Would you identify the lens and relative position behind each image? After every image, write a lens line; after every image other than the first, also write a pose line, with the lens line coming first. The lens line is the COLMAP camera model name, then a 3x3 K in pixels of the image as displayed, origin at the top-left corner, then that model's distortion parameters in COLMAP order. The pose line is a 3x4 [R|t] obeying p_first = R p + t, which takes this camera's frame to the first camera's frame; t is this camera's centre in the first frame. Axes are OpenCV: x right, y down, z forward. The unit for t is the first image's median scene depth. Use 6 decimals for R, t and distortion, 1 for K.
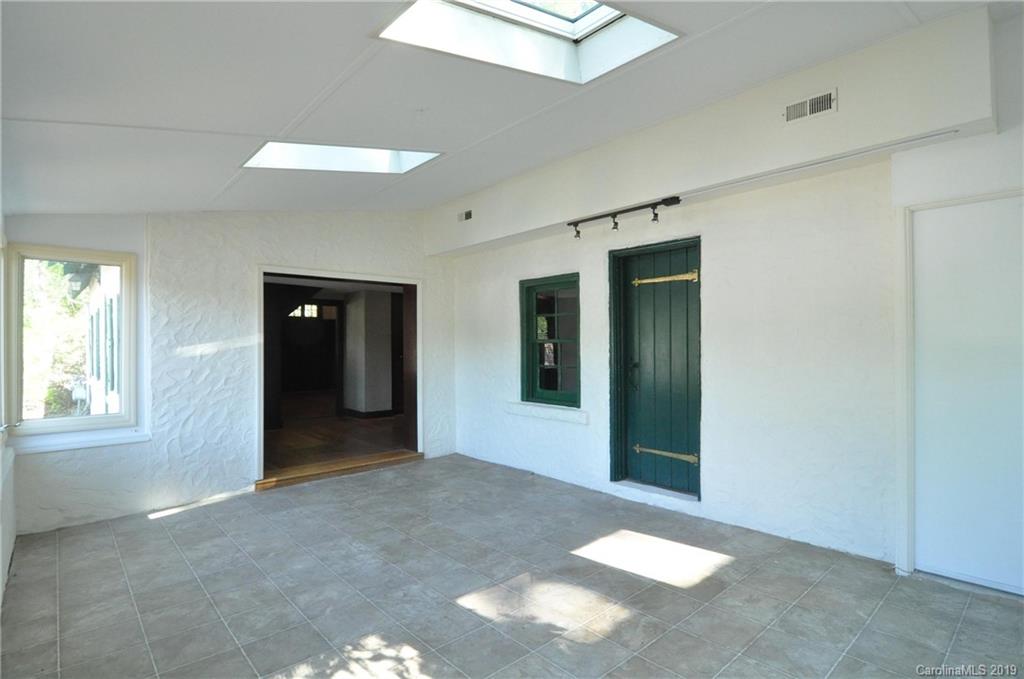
lens RADIAL K [[513.2, 0, 513.3], [0, 513.2, 341.9], [0, 0, 1]] dist [-0.015177, -0.002059]
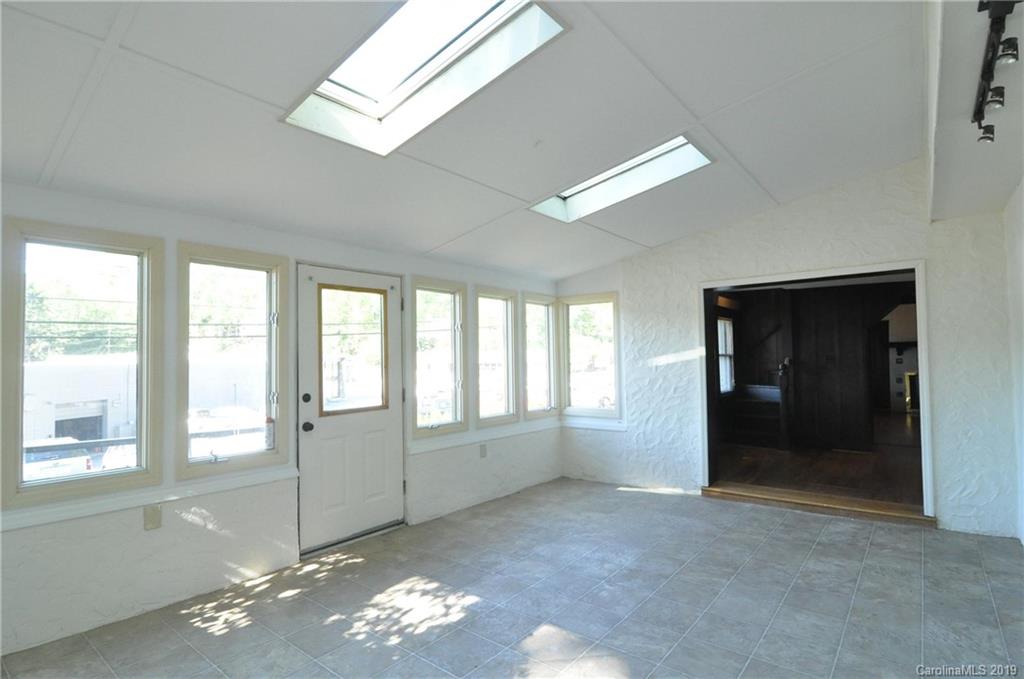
lens RADIAL K [[513.2, 0, 512.8], [0, 513.2, 339.8], [0, 0, 1]] dist [-0.015177, -0.002059]
pose [[0.157127, -0.033131, -0.987023, 0.540374], [0.019747, 0.999343, -0.030401, -0.008096], [0.987381, -0.014714, 0.157678, 0.491298]]
